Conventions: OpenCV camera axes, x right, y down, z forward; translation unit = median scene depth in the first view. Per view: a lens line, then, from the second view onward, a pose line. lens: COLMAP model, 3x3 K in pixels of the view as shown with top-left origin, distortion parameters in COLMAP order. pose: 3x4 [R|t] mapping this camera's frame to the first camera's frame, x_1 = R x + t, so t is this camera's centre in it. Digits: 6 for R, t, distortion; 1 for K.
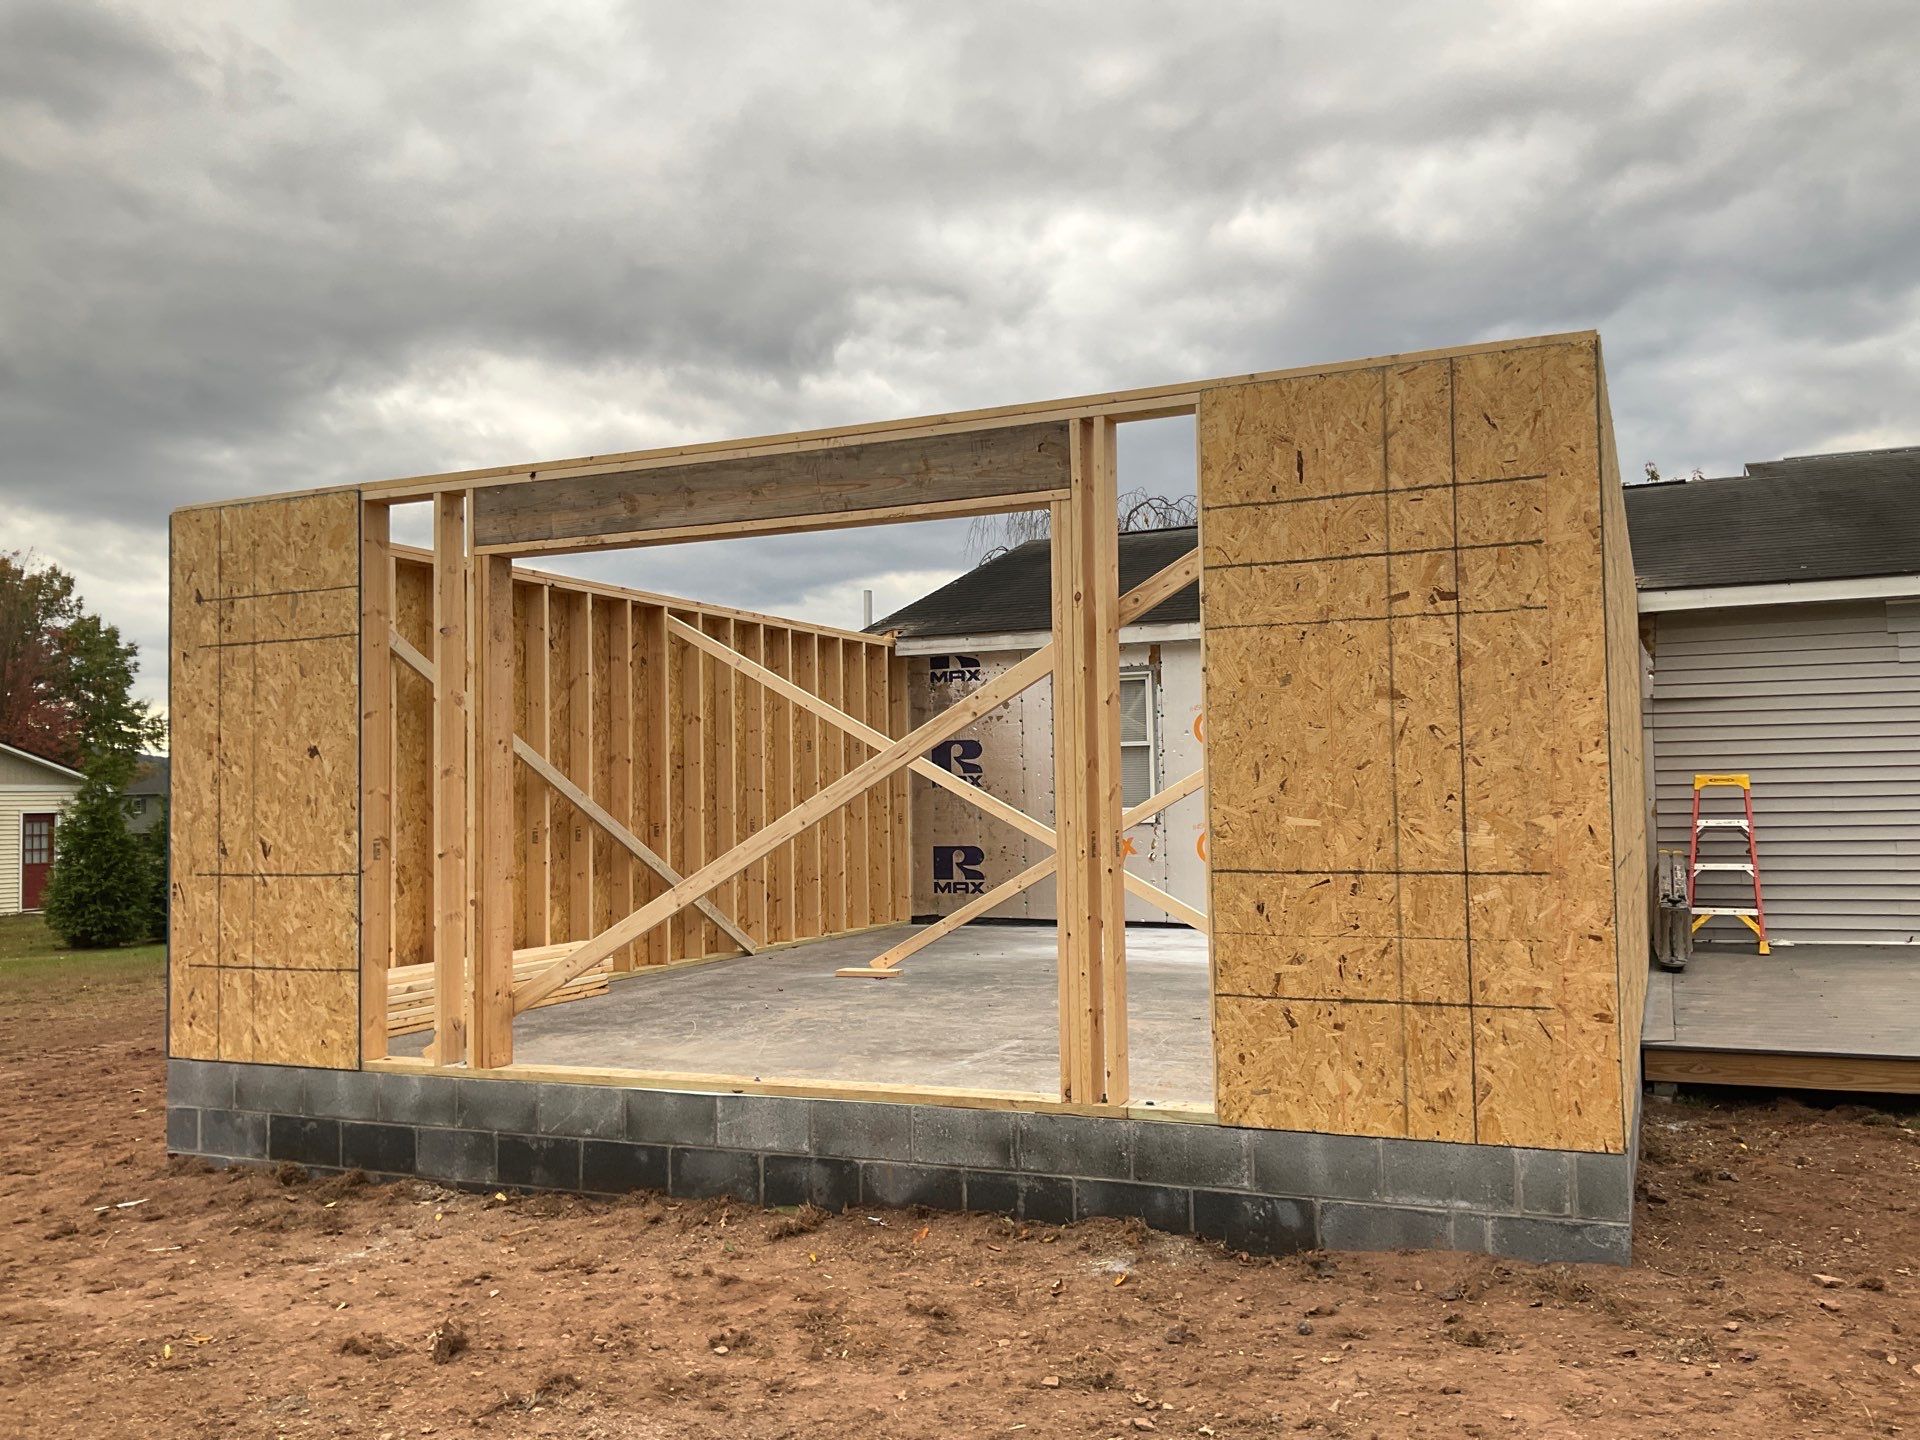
lens RADIAL K [[1598.0, 0, 968.5], [0, 1598.0, 732.2], [0, 0, 1]] dist [0.073822, -0.101115]
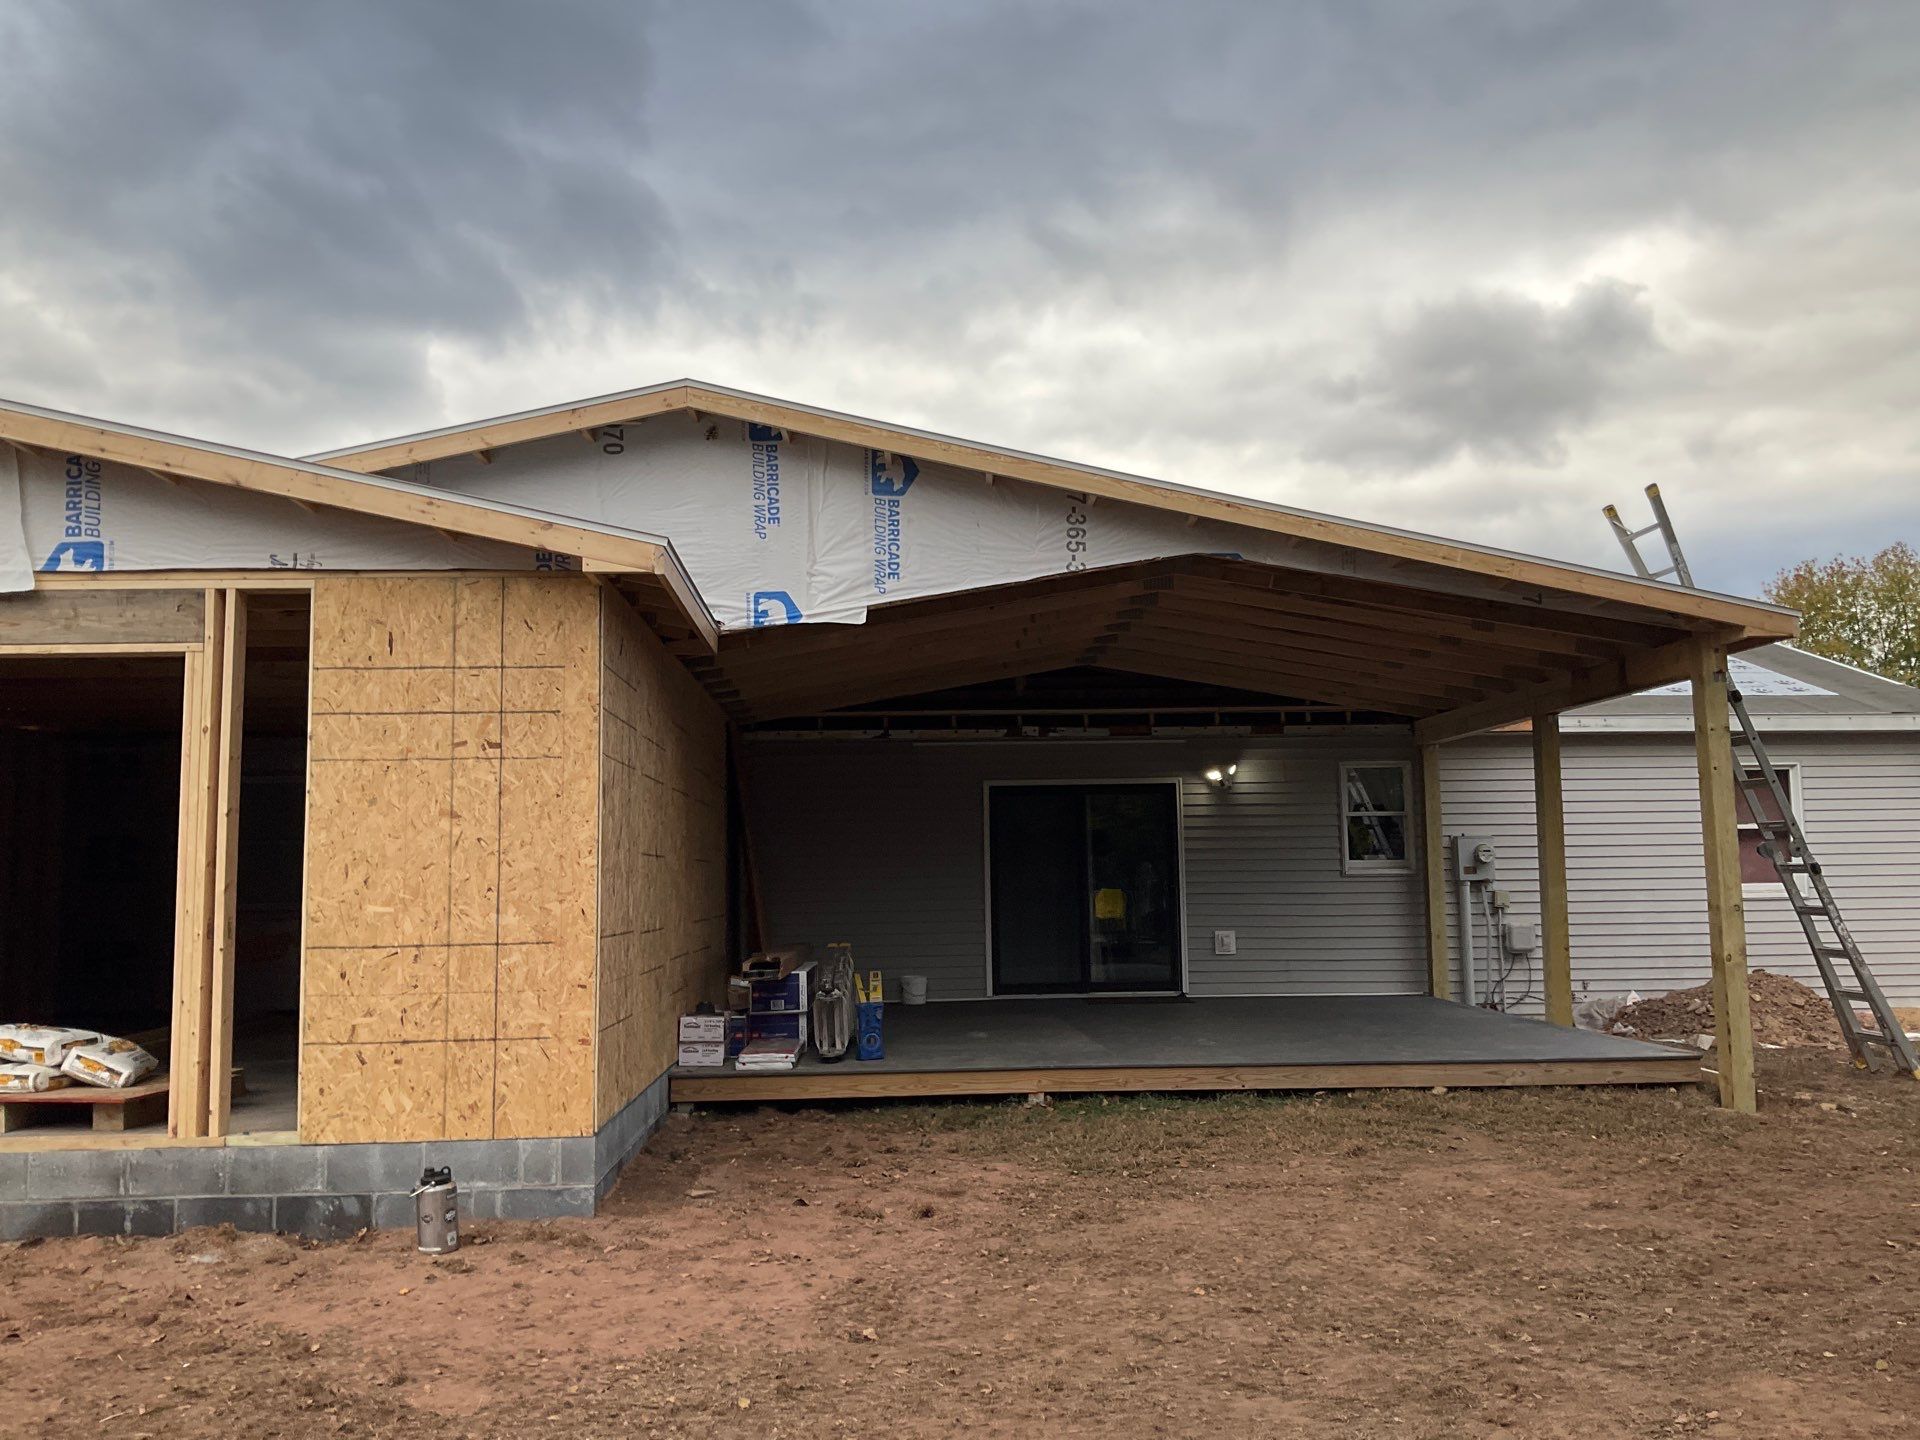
lens RADIAL K [[1586.9, 0, 977.5], [0, 1586.9, 725.0], [0, 0, 1]] dist [0.092124, -0.151905]
pose [[0.892818, 0.049053, 0.447739, 0.040542], [-0.020445, 0.997441, -0.068507, -0.013064], [-0.449953, 0.052010, 0.891536, -0.365723]]
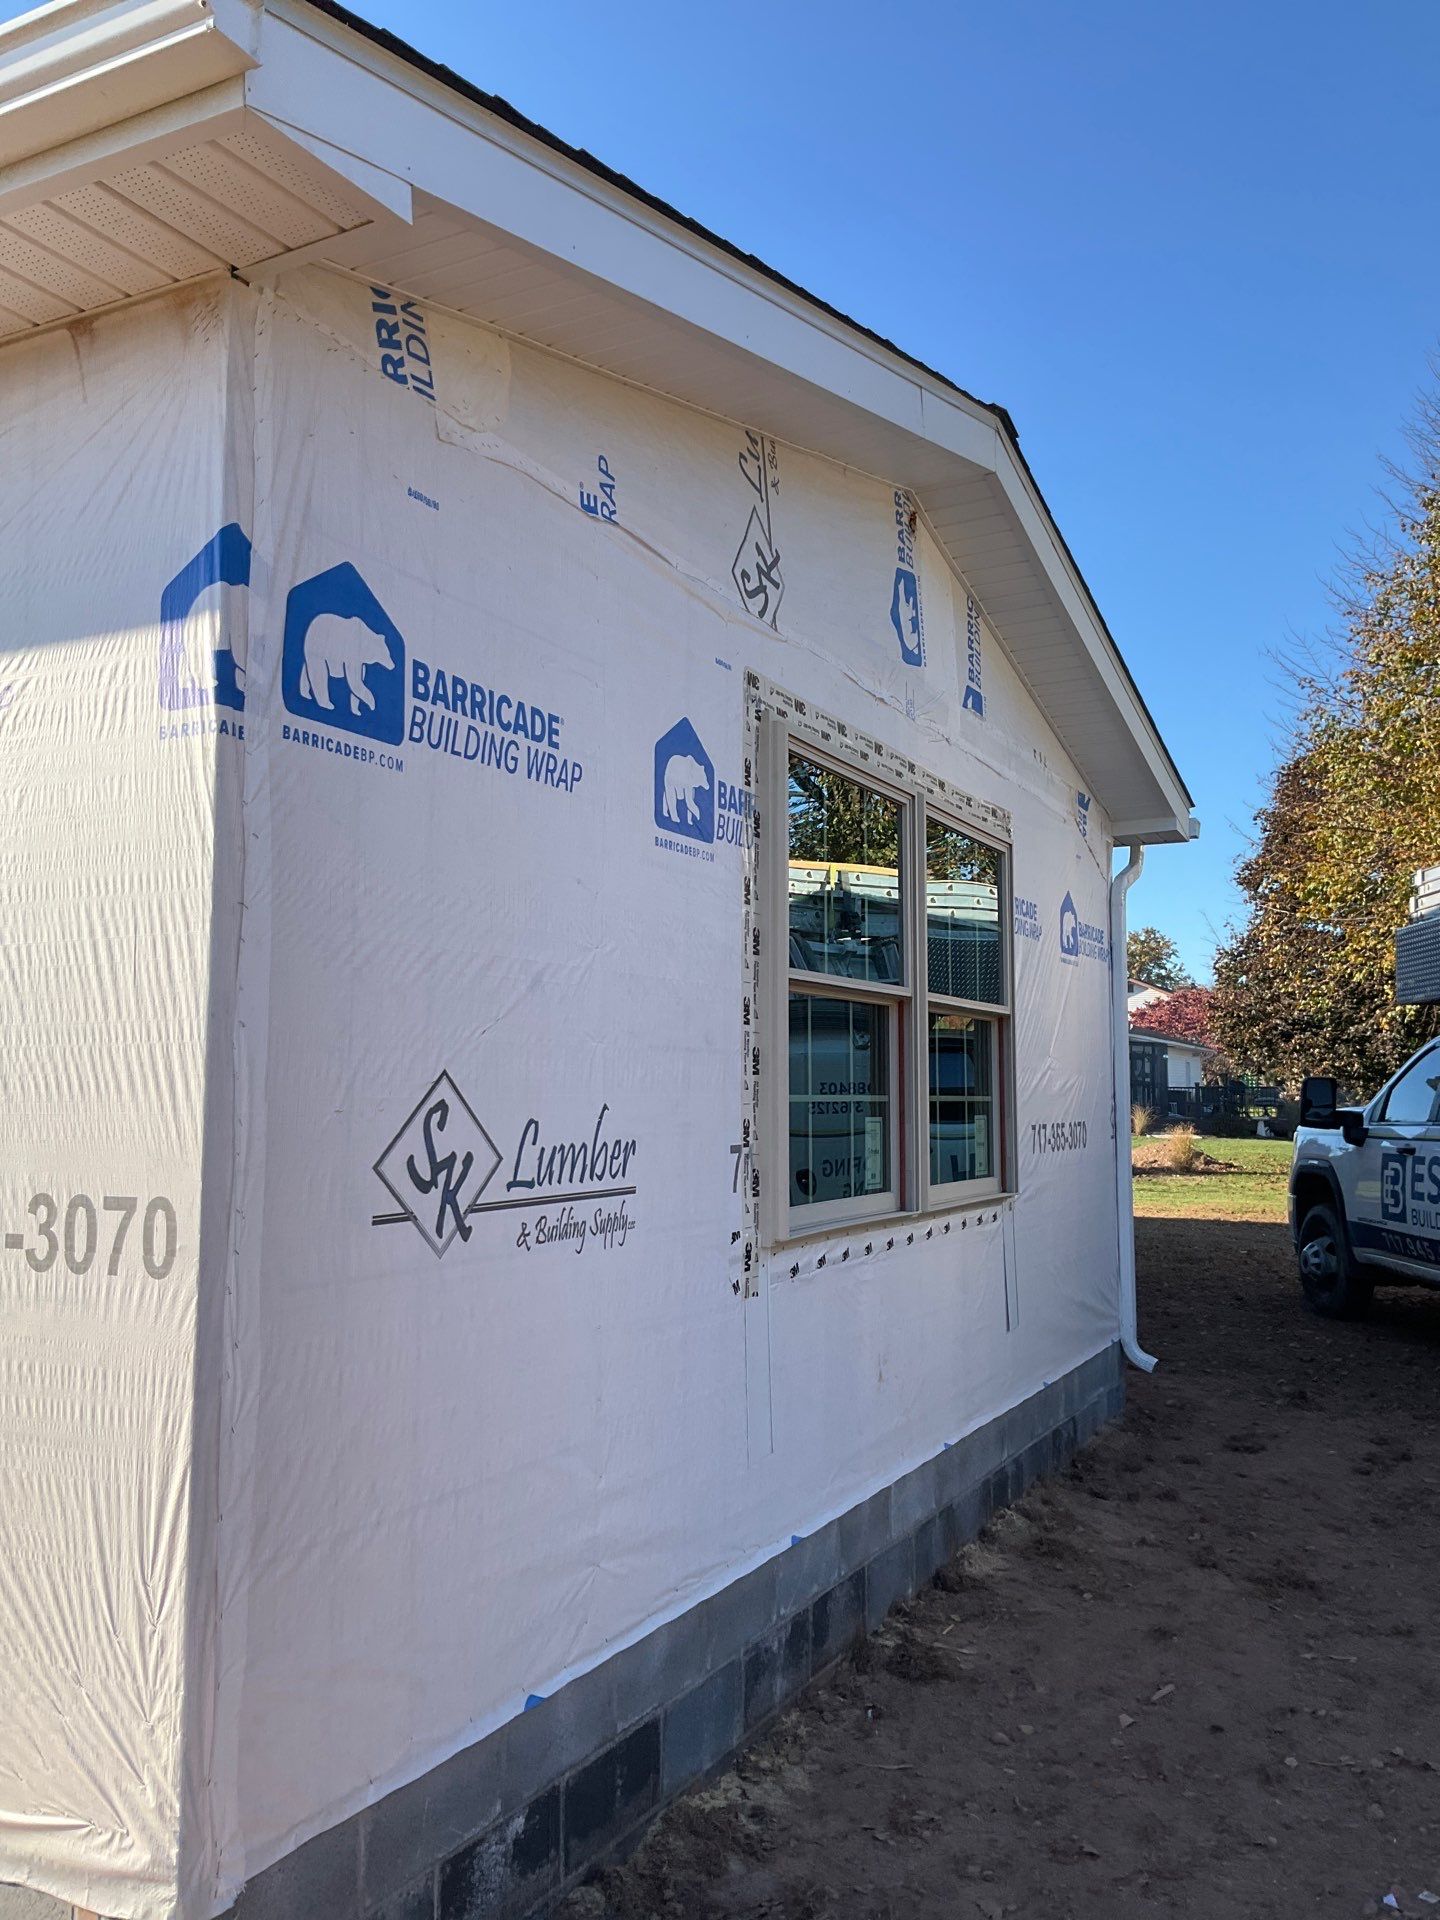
lens RADIAL K [[1586.9, 0, 717.6], [0, 1586.9, 950.7], [0, 0, 1]] dist [0.092124, -0.151905]
pose [[0.047426, 0.107108, 0.993116, -0.979885], [-0.047325, 0.993359, -0.104875, 0.055662], [-0.997753, -0.042026, 0.052180, 1.057156]]
